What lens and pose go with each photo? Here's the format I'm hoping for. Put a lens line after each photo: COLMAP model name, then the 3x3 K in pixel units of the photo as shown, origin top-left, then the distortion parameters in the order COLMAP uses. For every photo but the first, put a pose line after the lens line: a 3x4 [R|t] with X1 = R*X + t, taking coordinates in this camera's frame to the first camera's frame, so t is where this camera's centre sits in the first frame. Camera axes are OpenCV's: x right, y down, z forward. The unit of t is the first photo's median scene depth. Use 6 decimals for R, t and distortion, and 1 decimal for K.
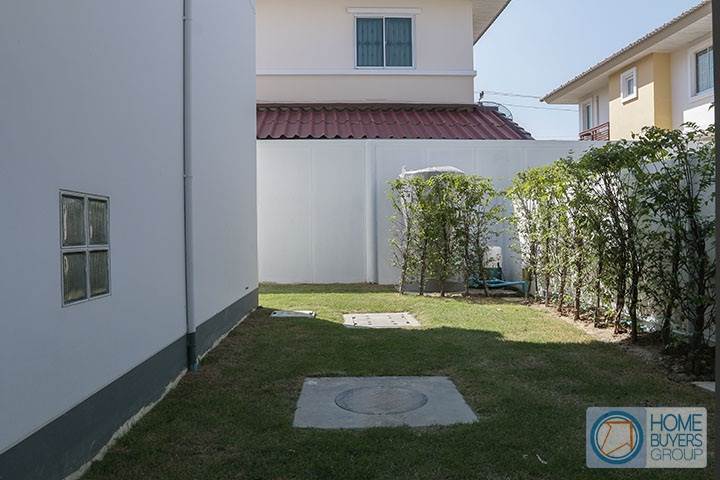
lens RADIAL K [[571.5, 0, 360.0], [0, 571.5, 240.0], [0, 0, 1]] dist [-0.113521, 0.003204]
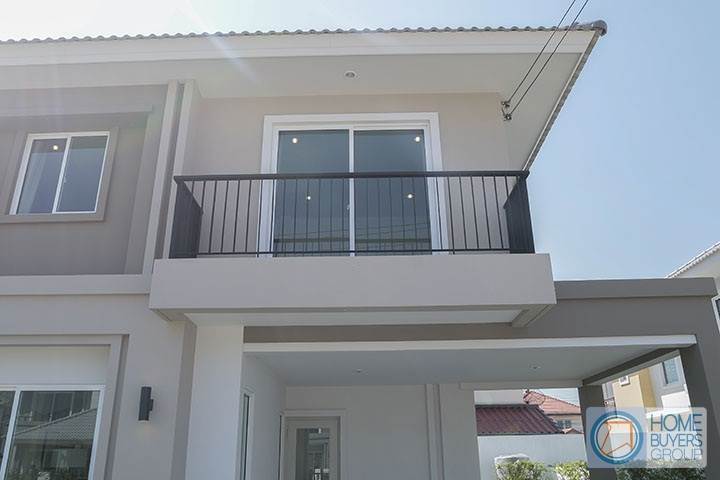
lens RADIAL K [[578.0, 0, 360.0], [0, 578.0, 240.0], [0, 0, 1]] dist [-0.037502, 0.003044]
pose [[0.999271, -0.024577, -0.029202, -0.233781], [0.011670, 0.925195, -0.379312, -0.049535], [0.036340, 0.378695, 0.924808, -0.819389]]
